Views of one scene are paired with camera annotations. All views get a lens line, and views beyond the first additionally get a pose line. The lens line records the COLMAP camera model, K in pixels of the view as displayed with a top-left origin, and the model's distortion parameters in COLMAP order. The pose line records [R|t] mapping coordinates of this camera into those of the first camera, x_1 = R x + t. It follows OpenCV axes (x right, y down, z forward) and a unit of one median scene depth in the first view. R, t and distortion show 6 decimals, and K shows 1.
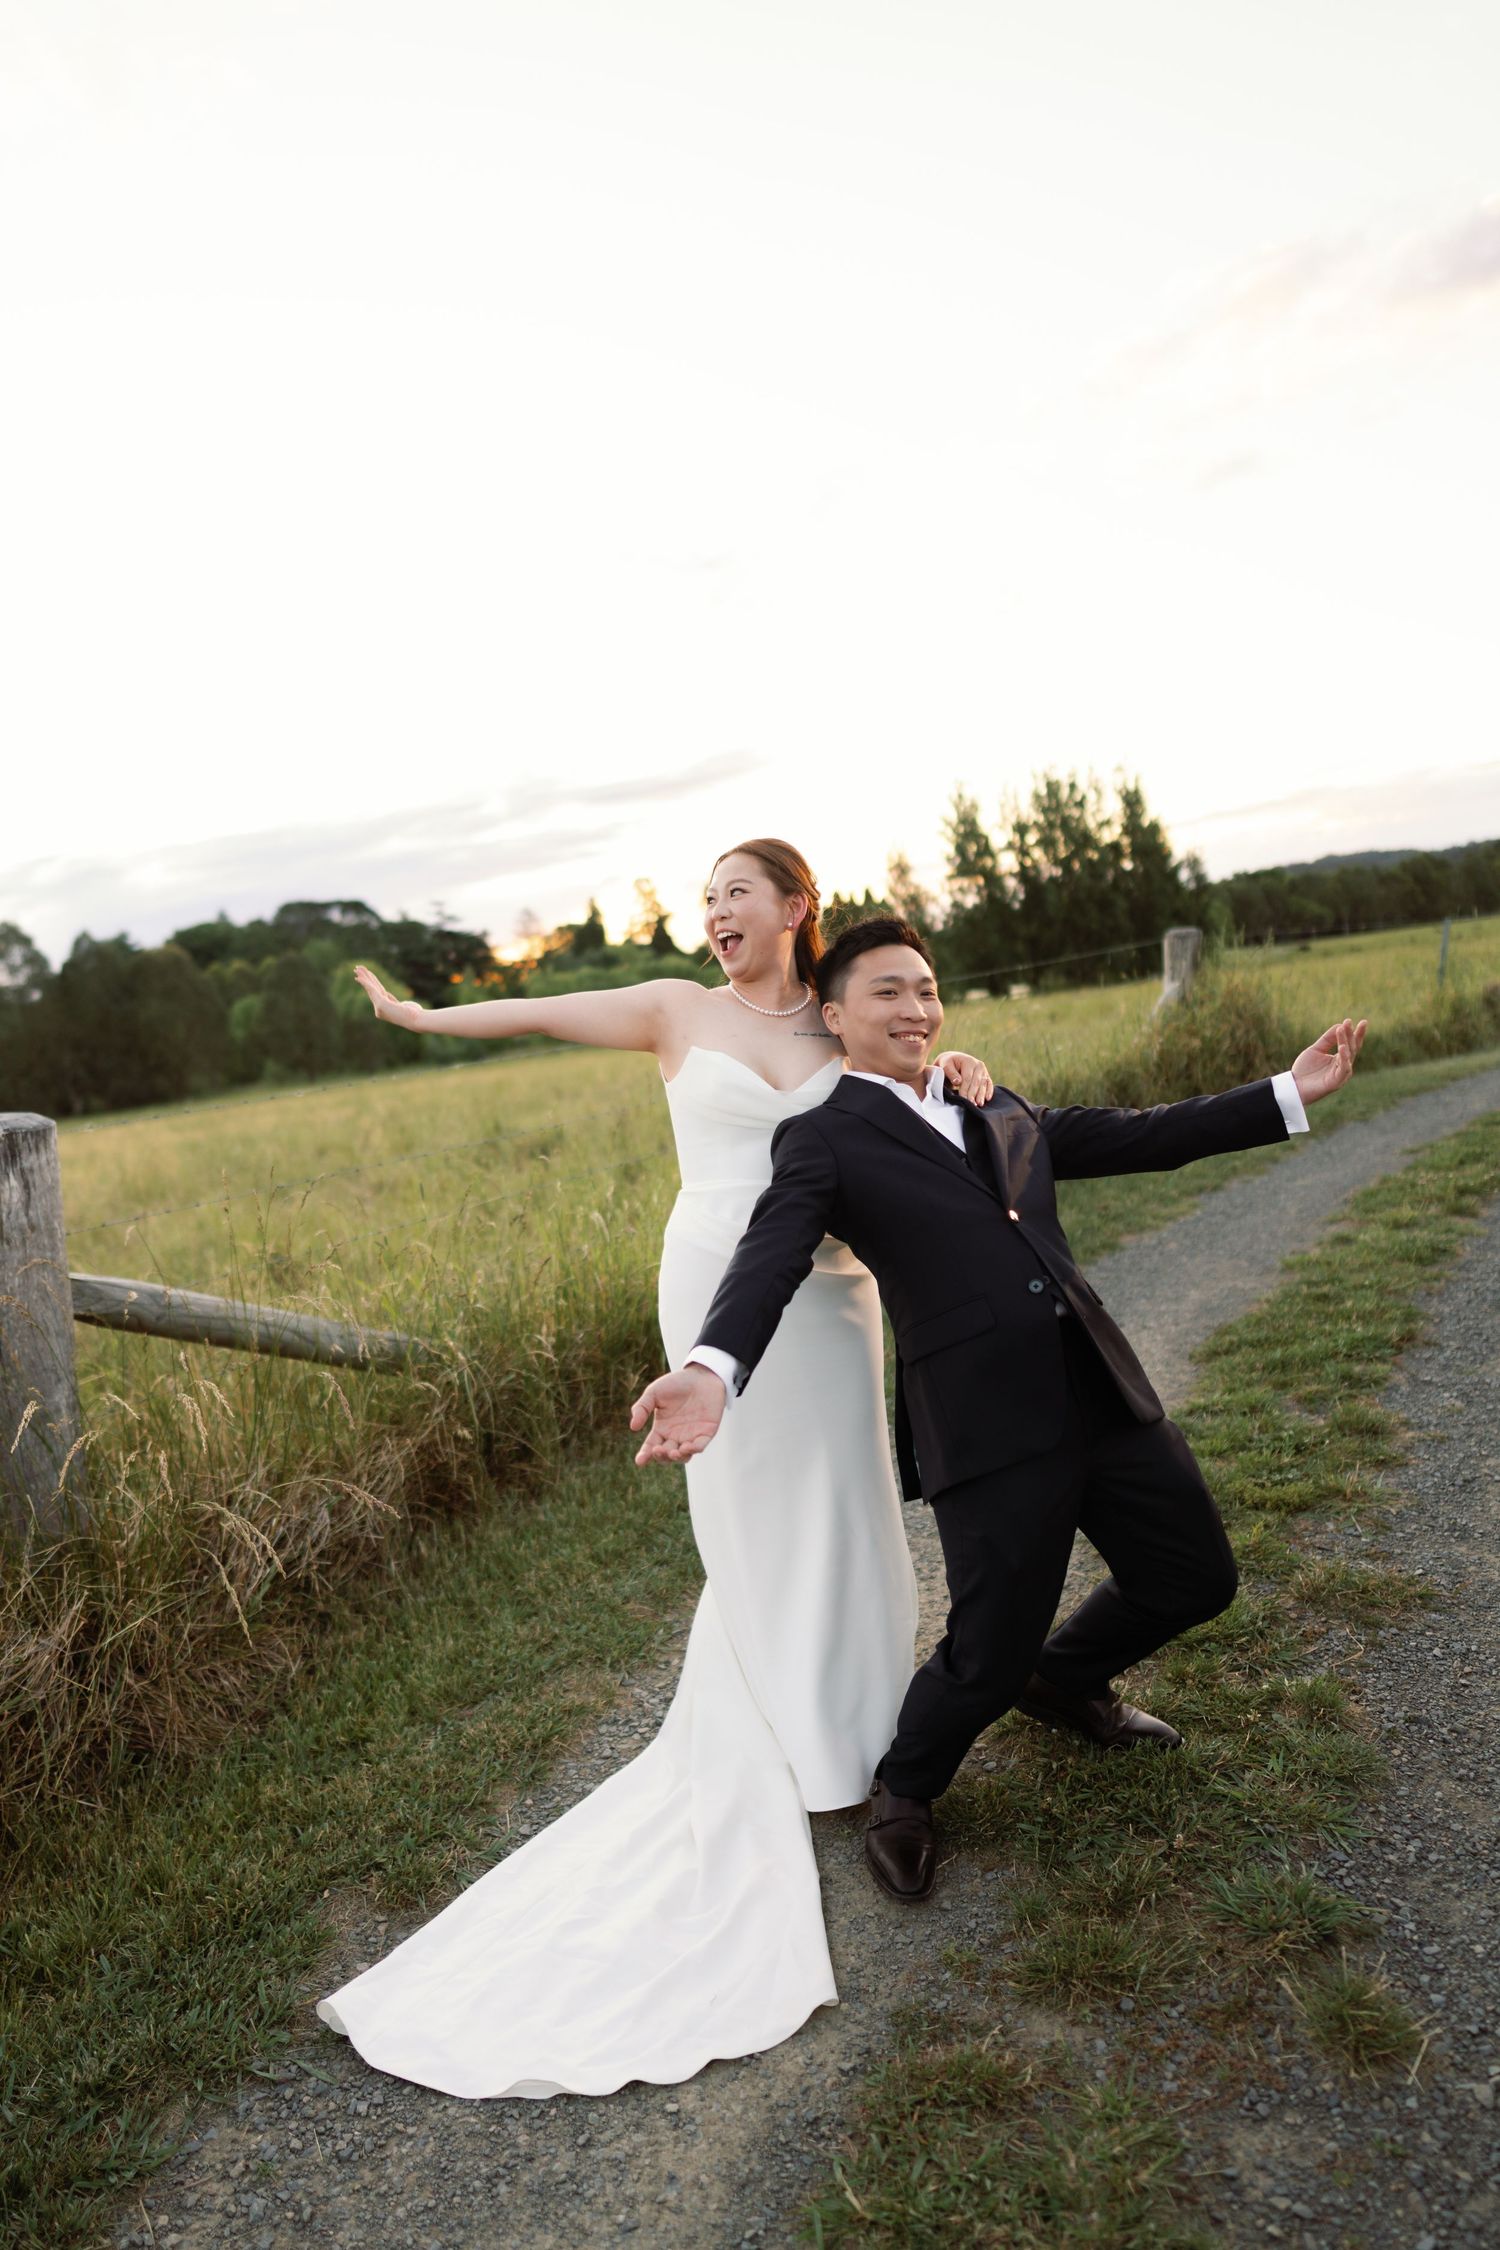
lens RADIAL K [[1479.8, 0, 750.0], [0, 1479.8, 1125.0], [0, 0, 1]] dist [-0.005880, 0.000749]
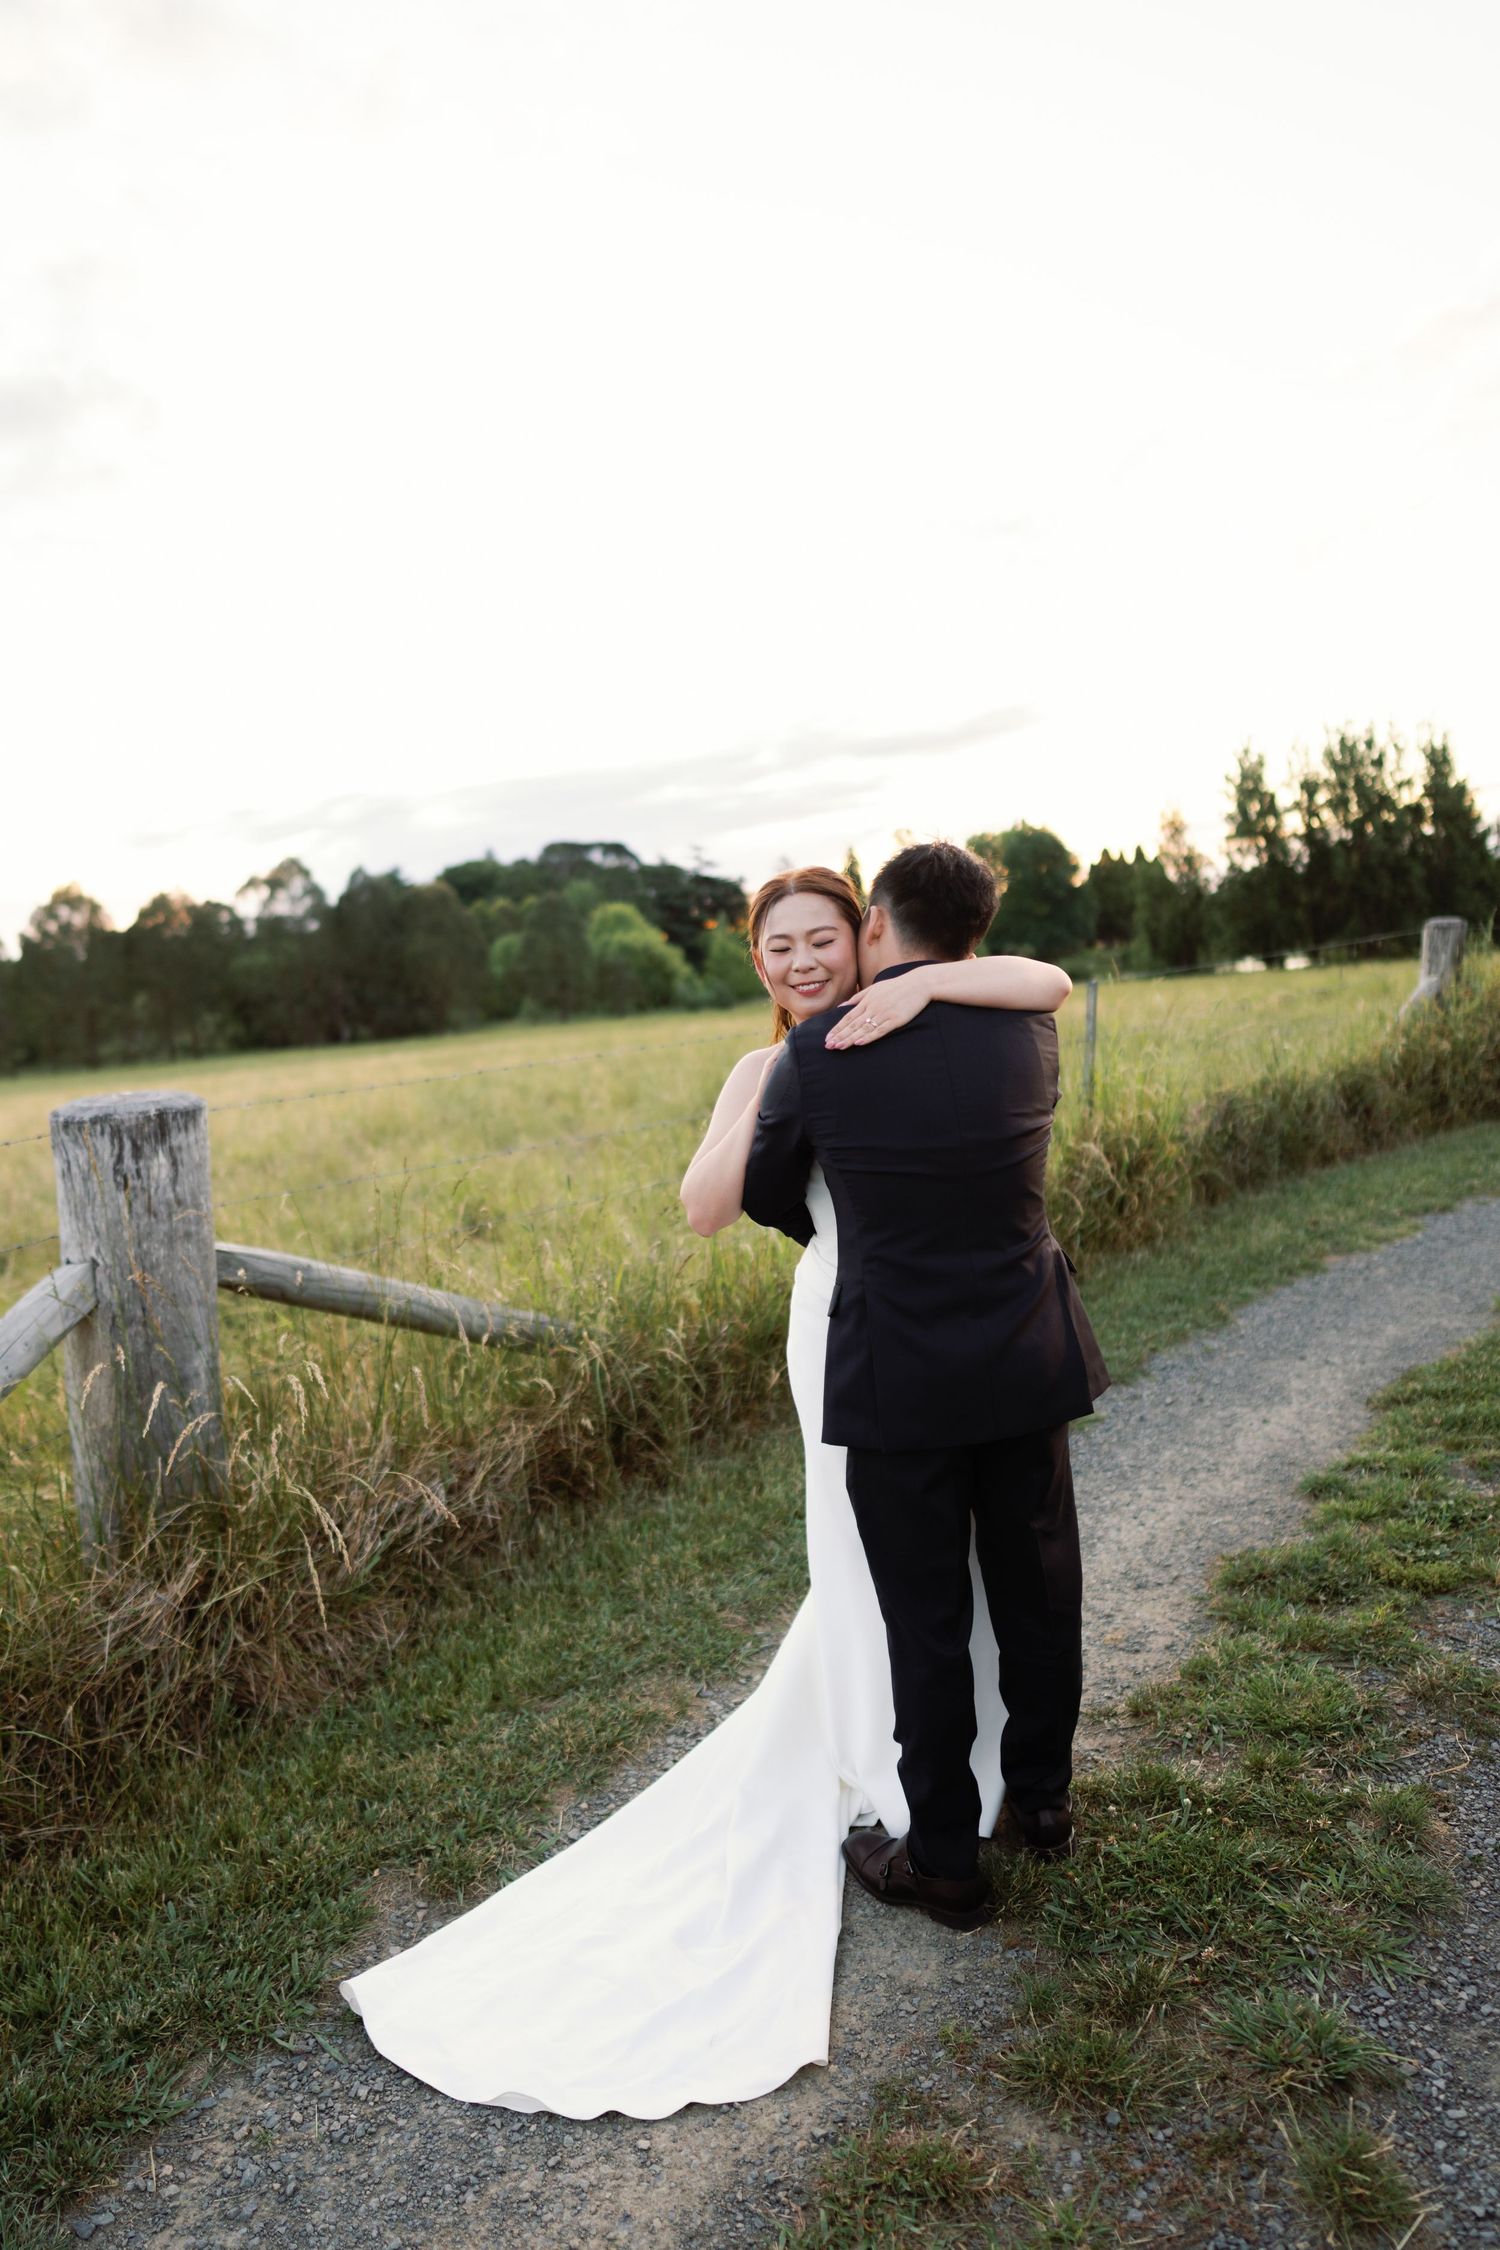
lens RADIAL K [[1503.9, 0, 750.0], [0, 1503.9, 1125.0], [0, 0, 1]] dist [-0.003772, -0.000763]
pose [[0.984944, 0.059316, -0.162378, 0.085373], [-0.054419, 0.997924, 0.034442, -0.043371], [0.164084, -0.025087, 0.986127, 0.006518]]
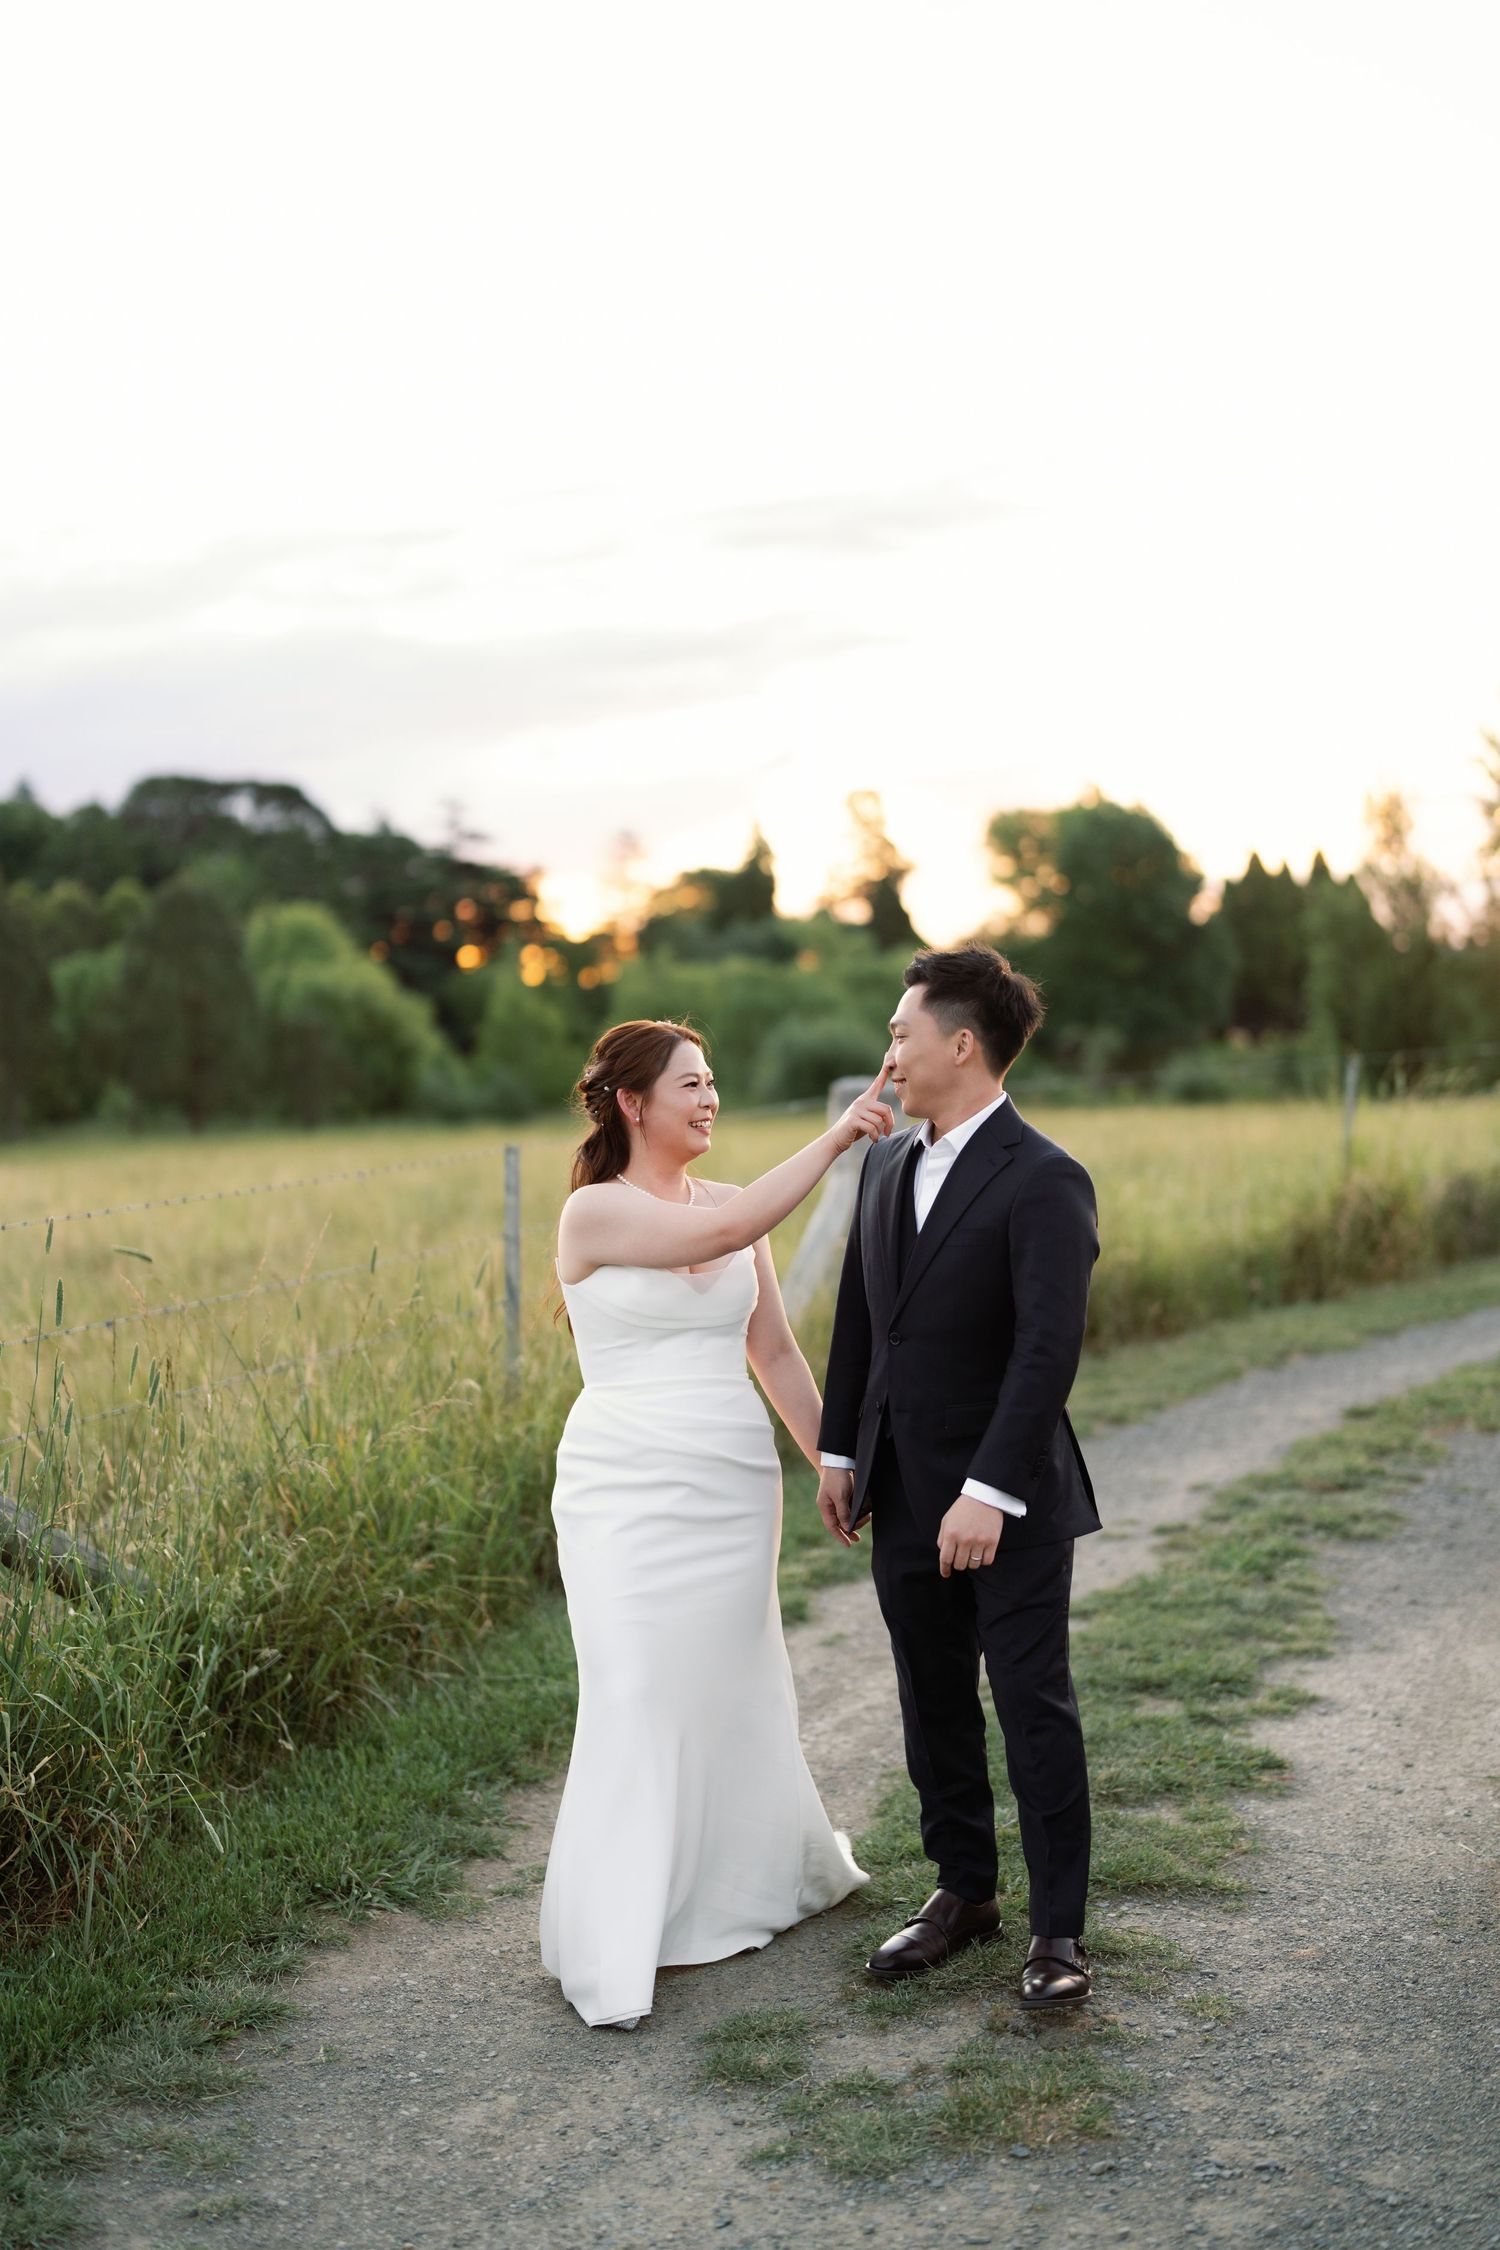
lens RADIAL K [[3109.2, 0, 637.5], [0, 3109.2, 1123.7], [0, 0, 1]] dist [0.000642, -0.029735]
pose [[0.987115, 0.097159, -0.127142, -0.477038], [-0.104078, 0.993364, -0.048945, 0.502561], [0.121543, 0.061547, 0.990676, -5.358258]]
